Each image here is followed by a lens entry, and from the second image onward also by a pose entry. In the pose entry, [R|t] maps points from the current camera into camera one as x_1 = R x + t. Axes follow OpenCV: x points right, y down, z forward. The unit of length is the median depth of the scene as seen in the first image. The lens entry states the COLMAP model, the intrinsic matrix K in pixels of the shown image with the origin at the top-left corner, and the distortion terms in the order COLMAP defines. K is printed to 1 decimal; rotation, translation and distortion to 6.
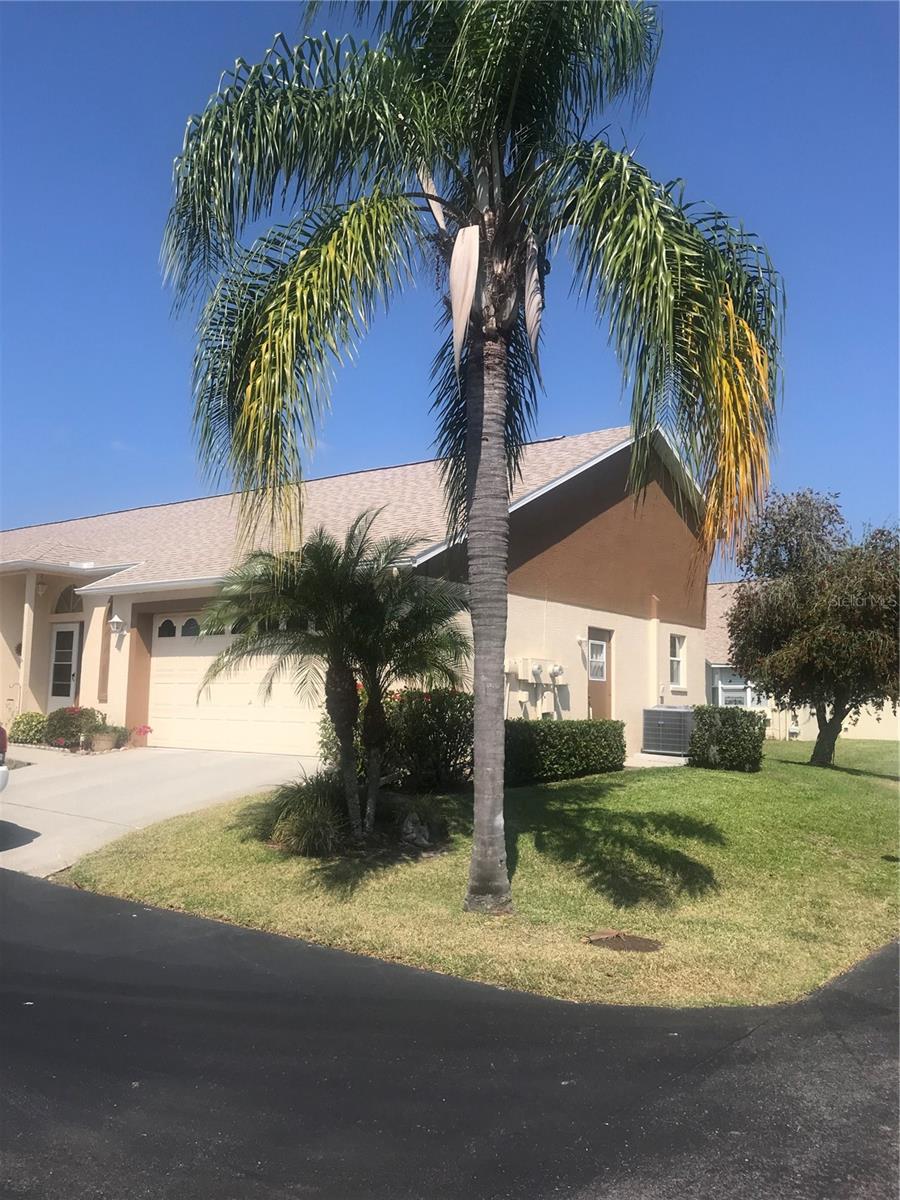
lens RADIAL K [[980.5, 0, 448.6], [0, 980.5, 598.2], [0, 0, 1]] dist [0.017199, -0.021503]
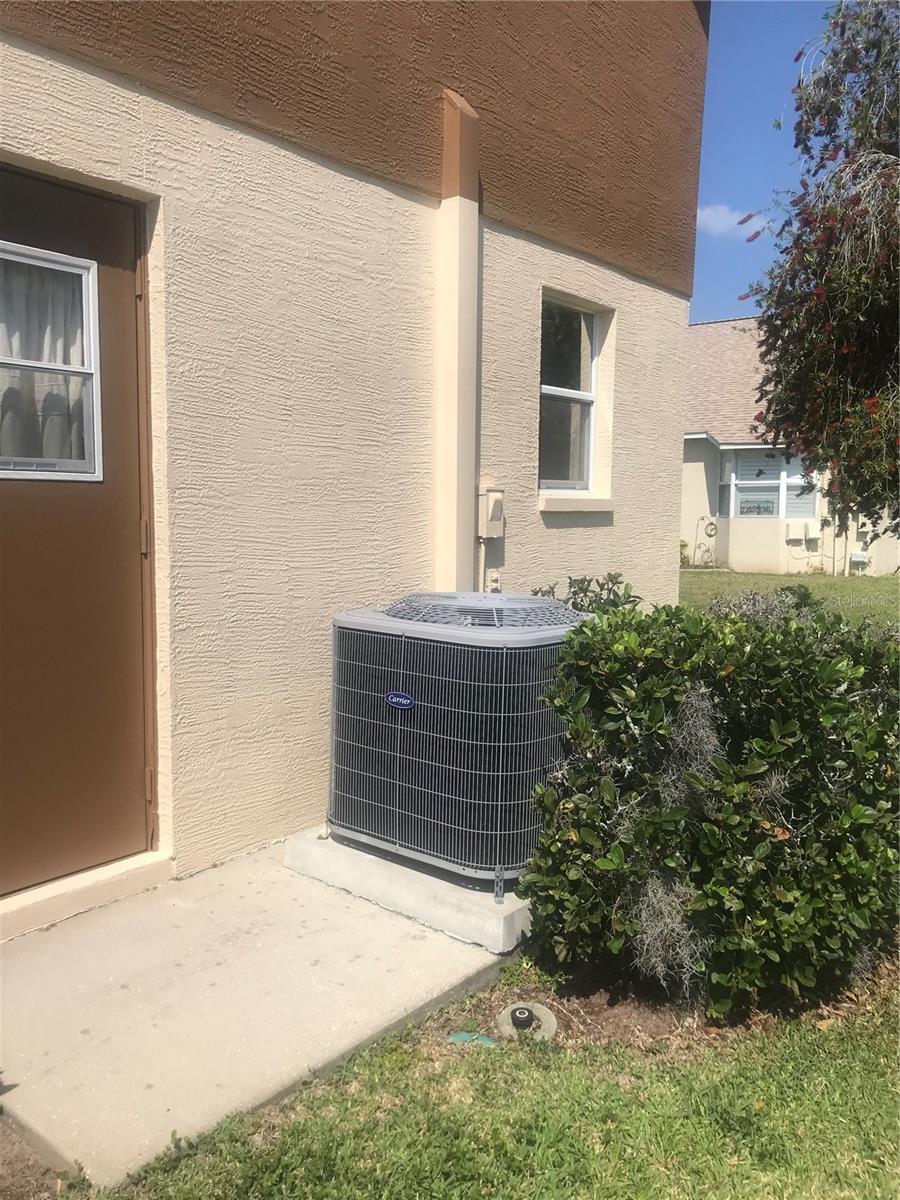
lens RADIAL K [[980.5, 0, 449.2], [0, 980.5, 603.1], [0, 0, 1]] dist [0.017199, -0.021503]
pose [[0.999777, -0.015614, -0.014207, 0.196301], [0.018229, 0.977950, 0.208041, 0.060150], [0.010645, -0.208253, 0.978017, 0.704973]]
